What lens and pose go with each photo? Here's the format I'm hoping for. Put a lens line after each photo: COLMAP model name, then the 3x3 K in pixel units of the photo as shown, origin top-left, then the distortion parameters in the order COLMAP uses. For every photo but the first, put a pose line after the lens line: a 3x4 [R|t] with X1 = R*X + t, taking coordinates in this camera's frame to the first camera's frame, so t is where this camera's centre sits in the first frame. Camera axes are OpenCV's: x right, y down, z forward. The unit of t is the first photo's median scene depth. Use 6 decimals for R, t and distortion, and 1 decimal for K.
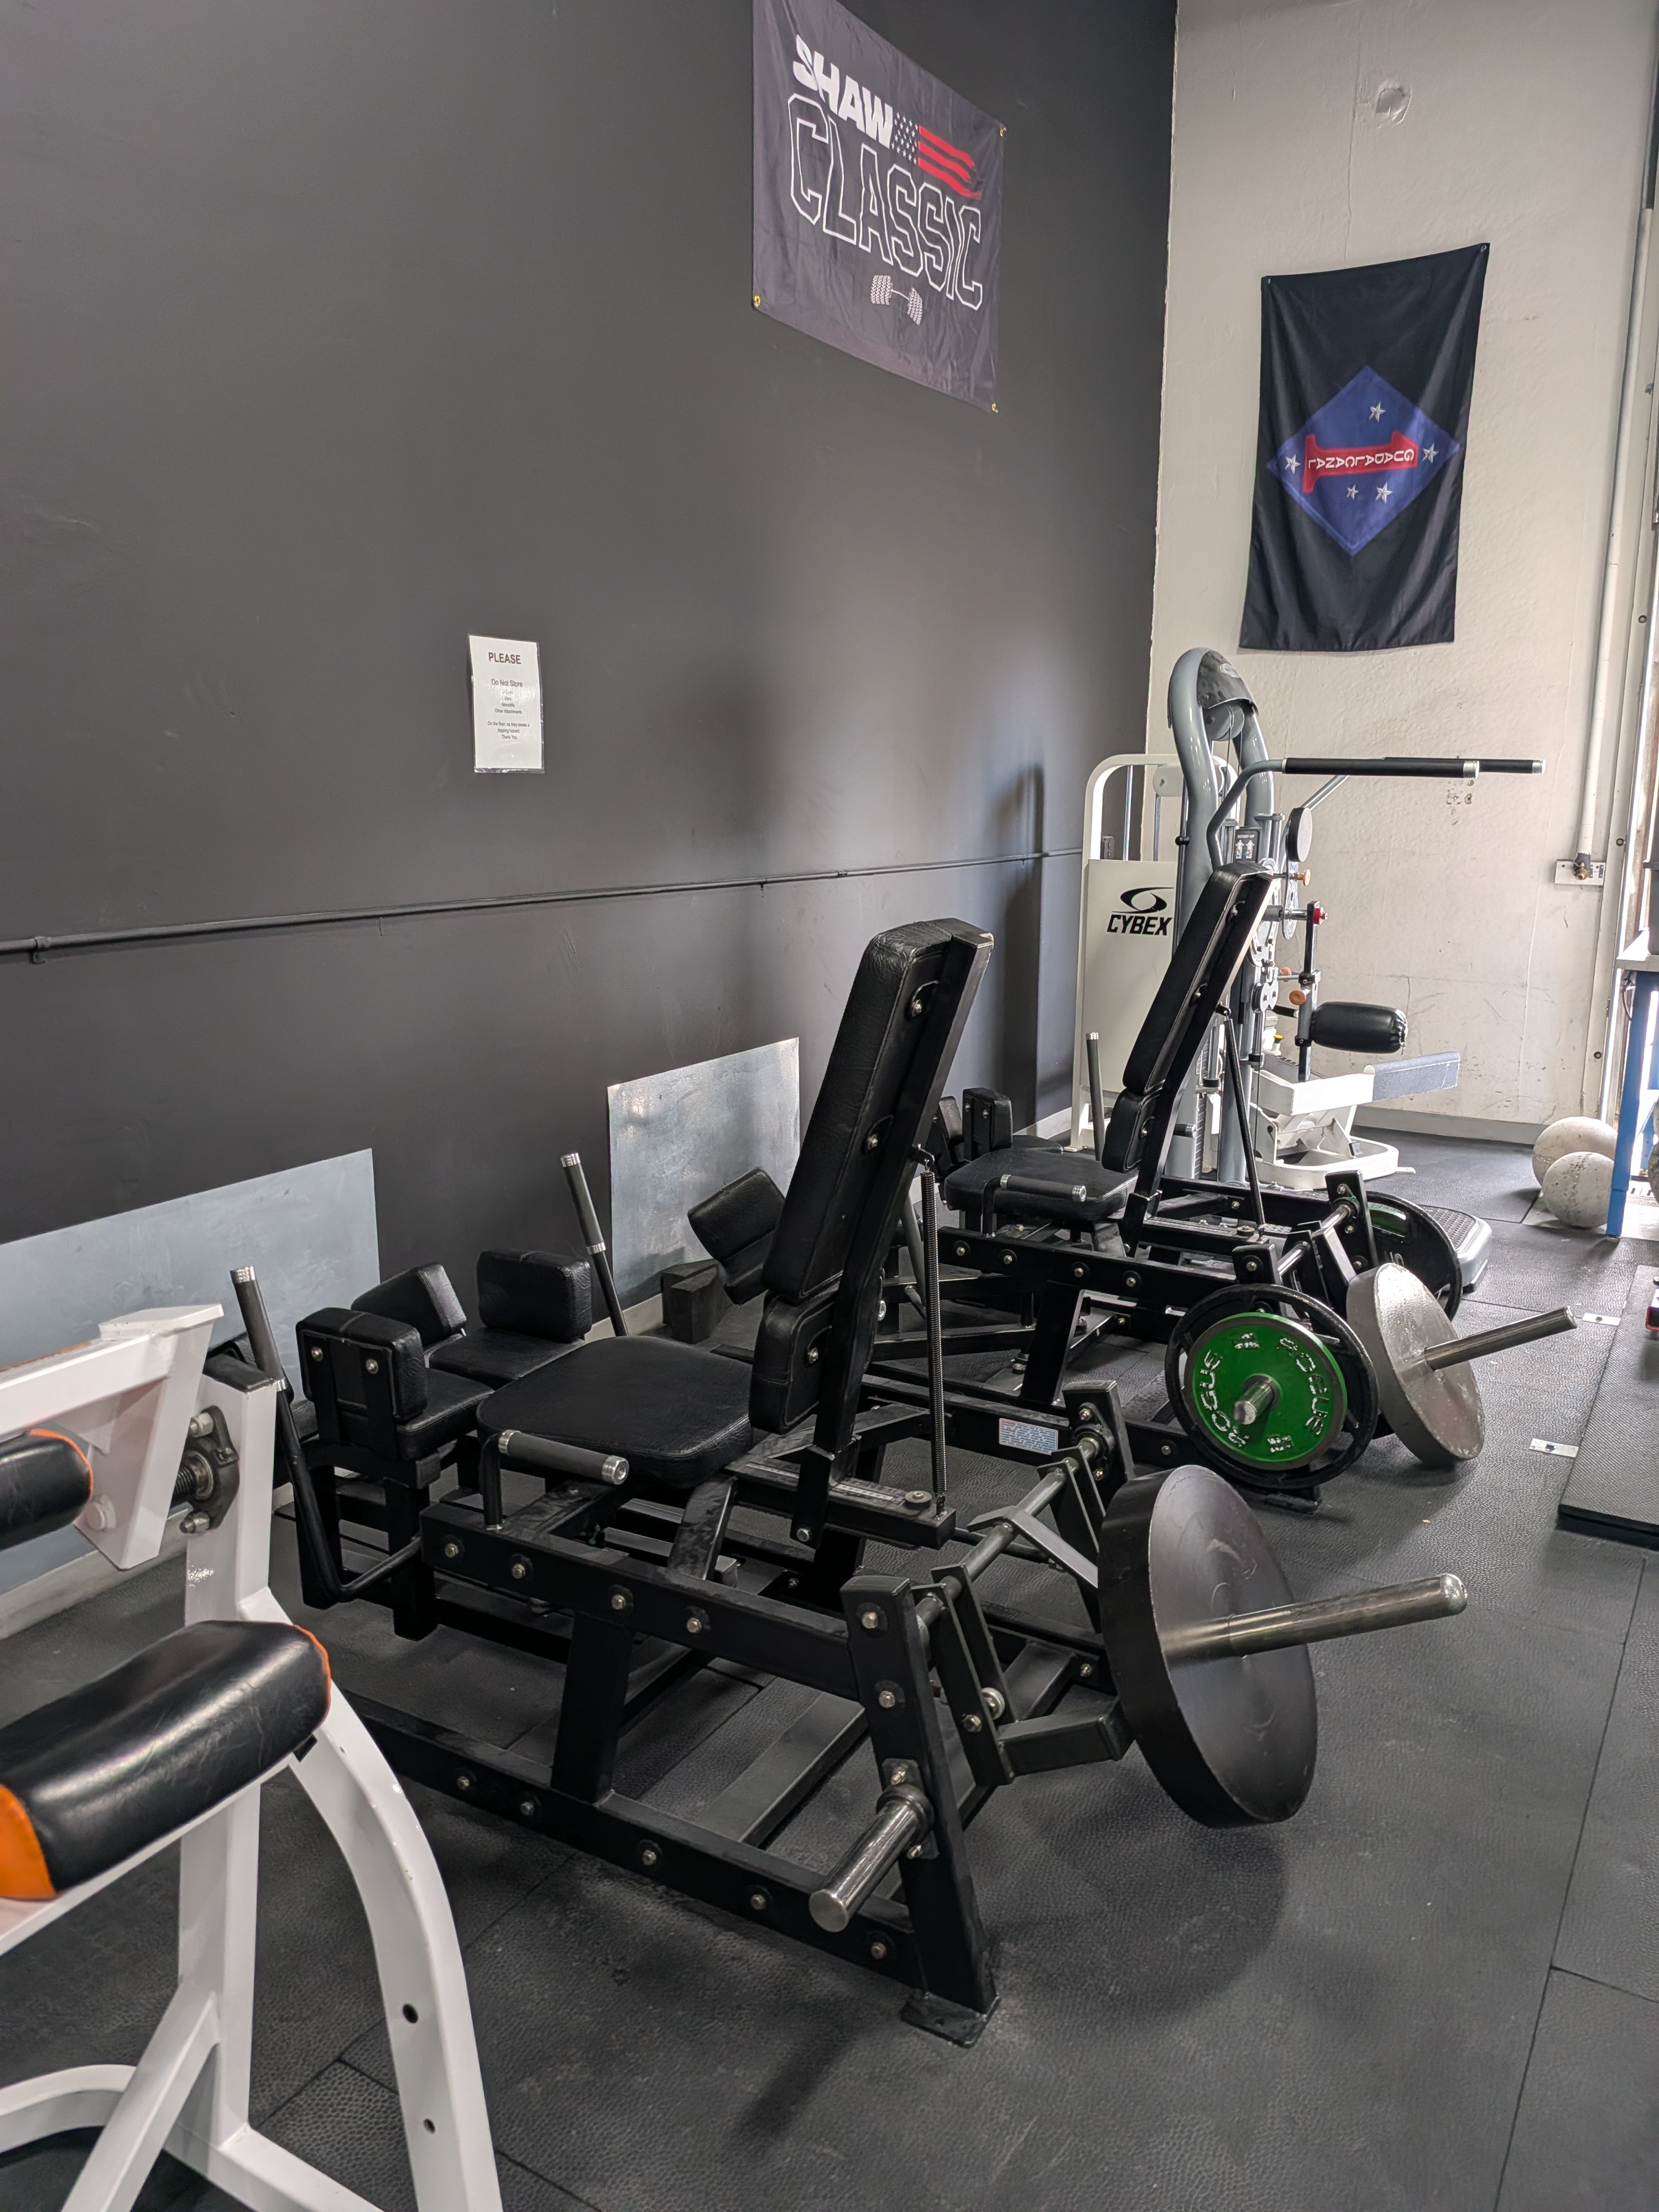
lens RADIAL K [[1575.9, 0, 829.5], [0, 1575.9, 1106.0], [0, 0, 1]] dist [0.065309, -0.105520]
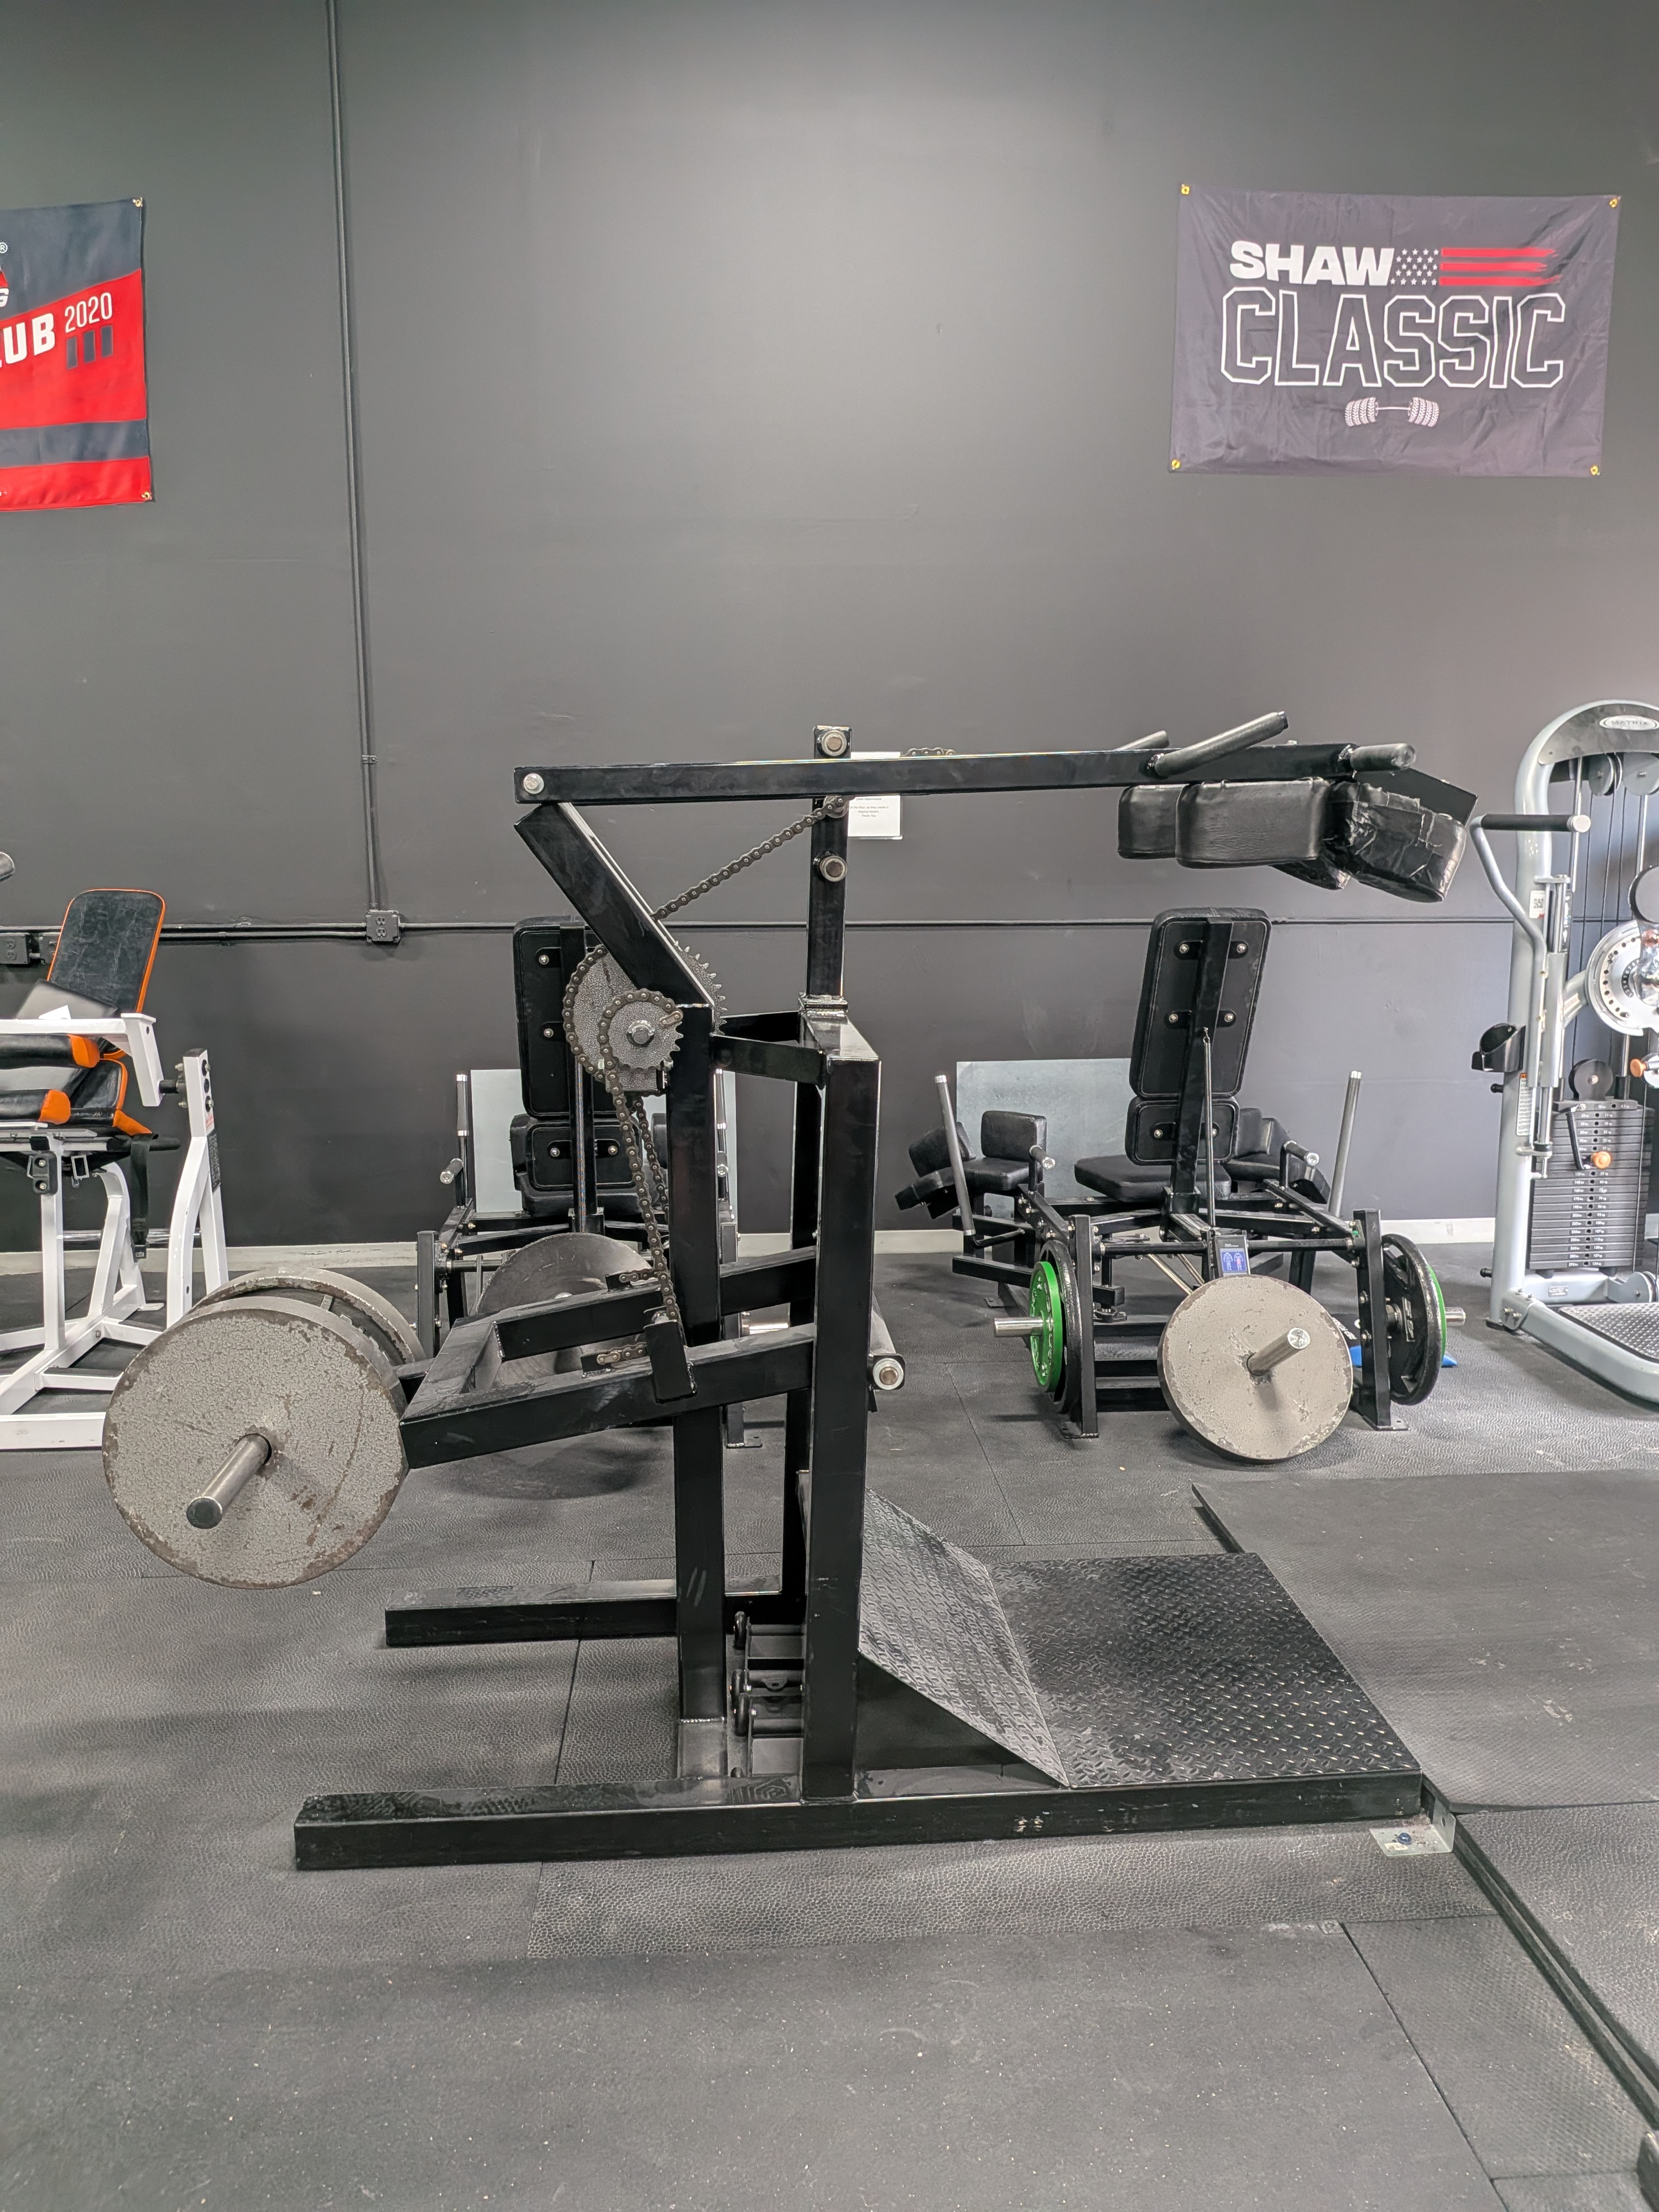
lens RADIAL K [[1575.9, 0, 829.5], [0, 1575.9, 1106.0], [0, 0, 1]] dist [0.065309, -0.105520]
pose [[0.546092, 0.129227, -0.827698, 0.890267], [-0.169443, 0.984647, 0.041938, -0.011494], [0.820410, 0.117346, 0.559605, 0.124547]]
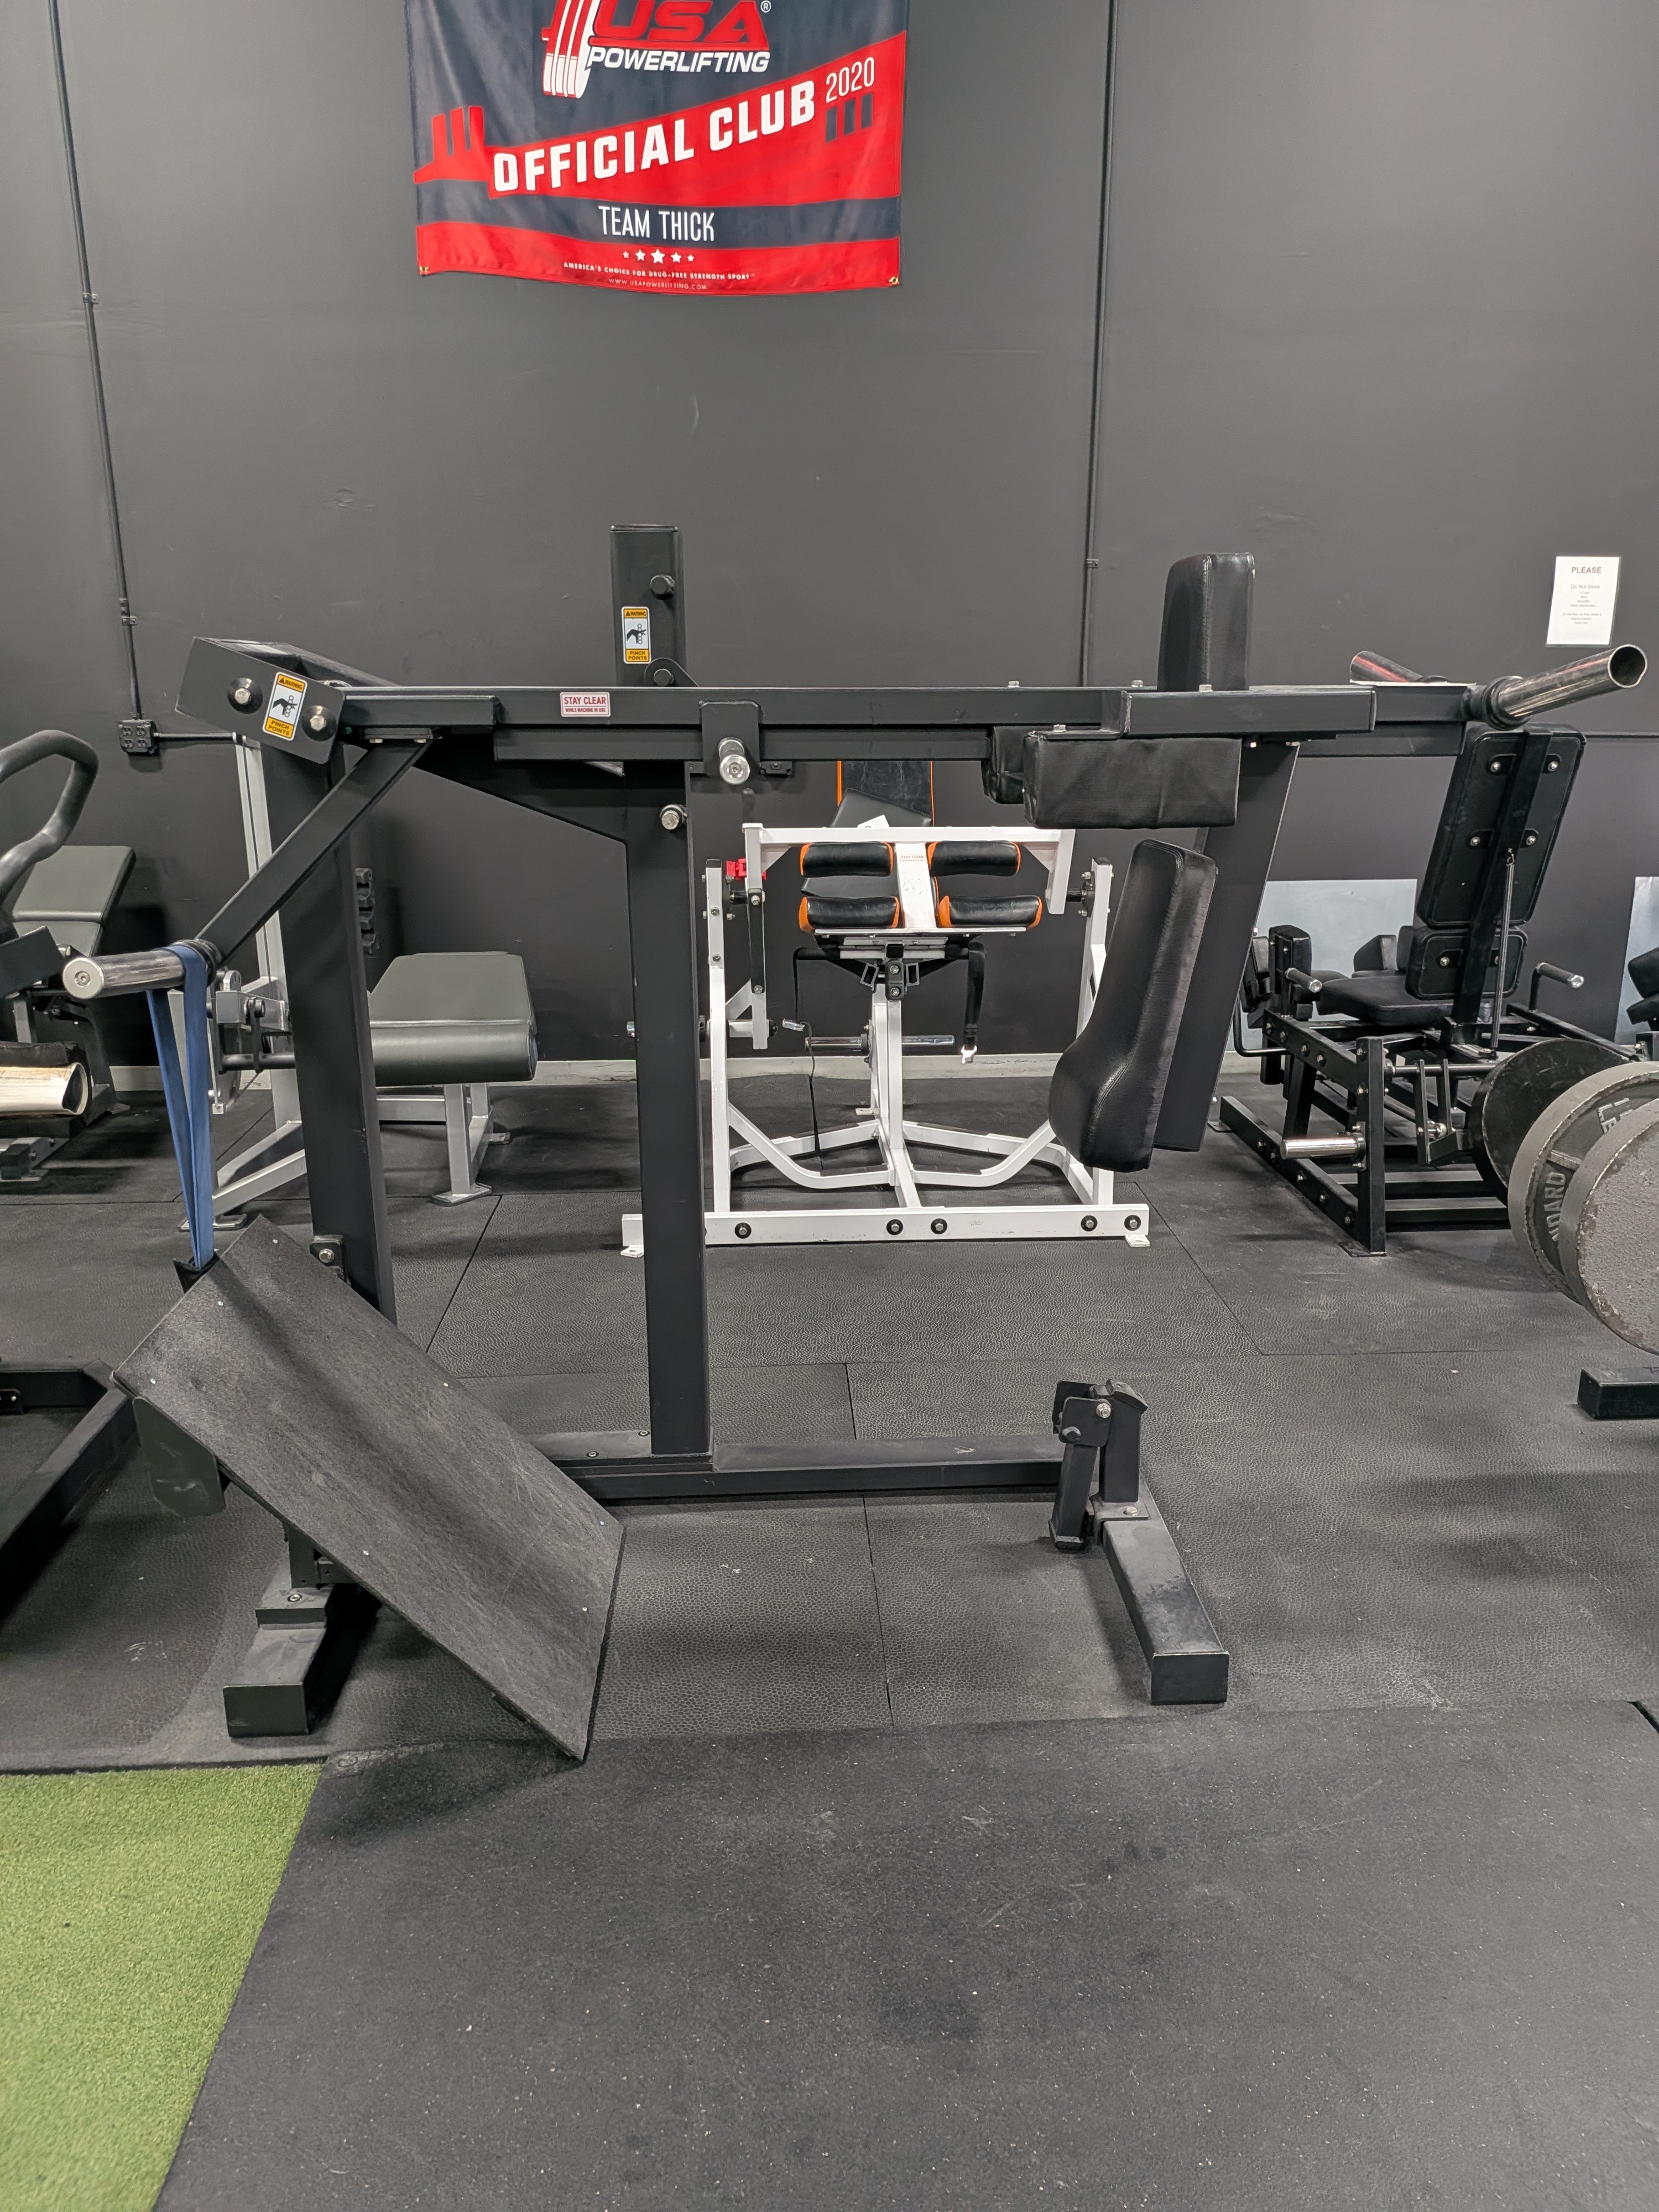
lens RADIAL K [[1575.9, 0, 829.5], [0, 1575.9, 1106.0], [0, 0, 1]] dist [0.065309, -0.105520]
pose [[0.549515, 0.222029, -0.805441, 0.606588], [-0.175573, 0.973203, 0.148489, 0.094255], [0.816827, 0.059817, 0.573773, -0.347517]]
